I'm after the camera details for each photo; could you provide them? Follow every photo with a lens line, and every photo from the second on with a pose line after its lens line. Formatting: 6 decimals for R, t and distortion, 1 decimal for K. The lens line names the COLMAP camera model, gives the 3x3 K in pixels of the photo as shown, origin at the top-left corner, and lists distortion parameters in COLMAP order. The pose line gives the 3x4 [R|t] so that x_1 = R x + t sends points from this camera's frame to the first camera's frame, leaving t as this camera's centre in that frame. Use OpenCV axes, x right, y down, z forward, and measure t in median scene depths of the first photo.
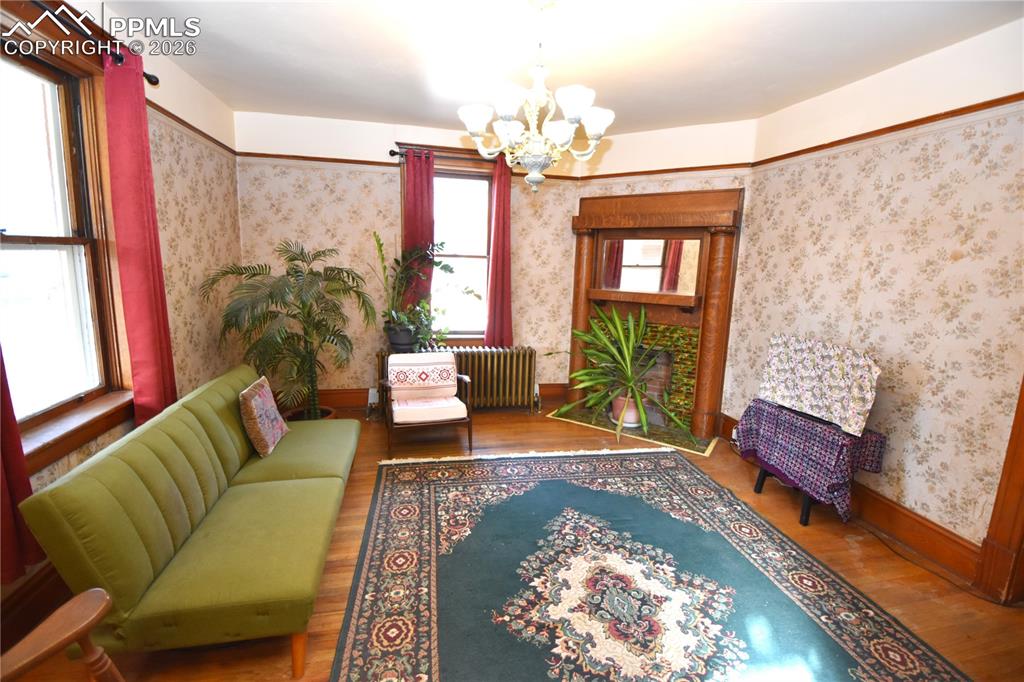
lens RADIAL K [[454.0, 0, 514.8], [0, 454.0, 333.4], [0, 0, 1]] dist [-0.004929, -0.010252]
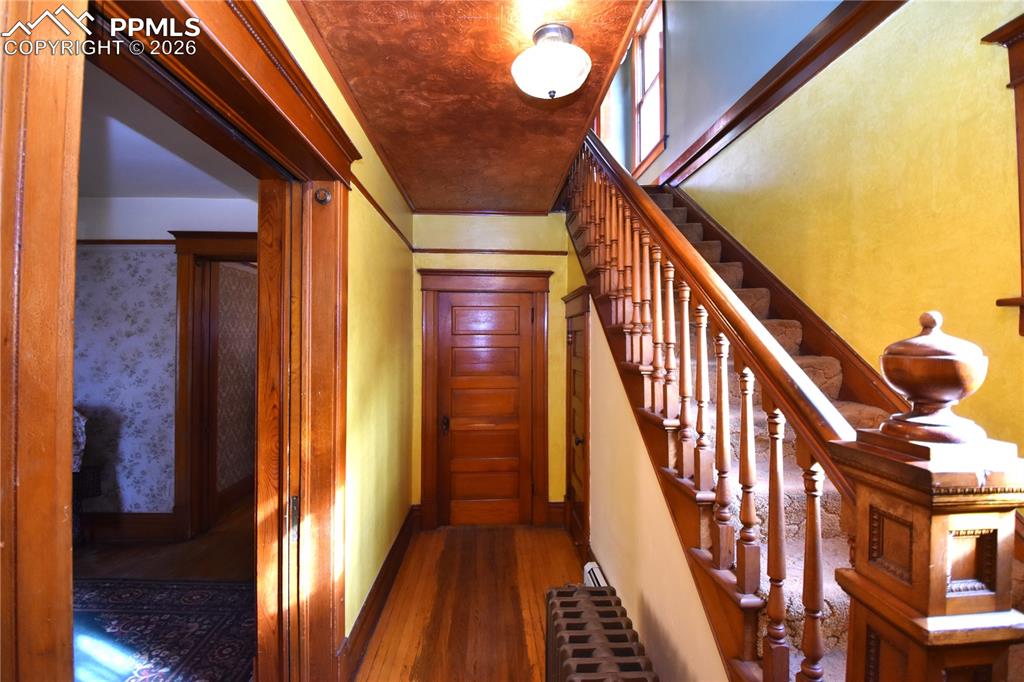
lens RADIAL K [[454.0, 0, 511.6], [0, 454.0, 334.8], [0, 0, 1]] dist [-0.004929, -0.010252]
pose [[0.159632, -0.017883, 0.987015, -0.307373], [0.166655, 0.985973, -0.009089, 0.058185], [-0.973007, 0.165942, 0.160374, -0.496814]]
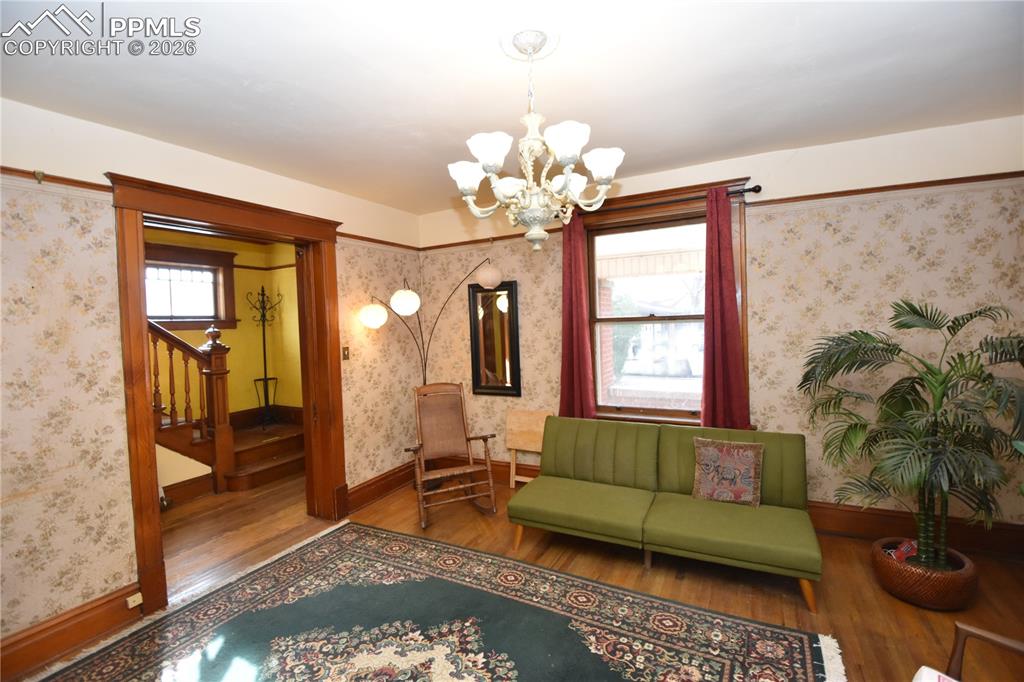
lens RADIAL K [[454.0, 0, 510.5], [0, 454.0, 329.7], [0, 0, 1]] dist [-0.004929, -0.010252]
pose [[-0.634554, 0.009528, -0.772819, 0.663781], [-0.111553, 0.988325, 0.103780, -0.228096], [0.764785, 0.152065, -0.626083, 1.369981]]
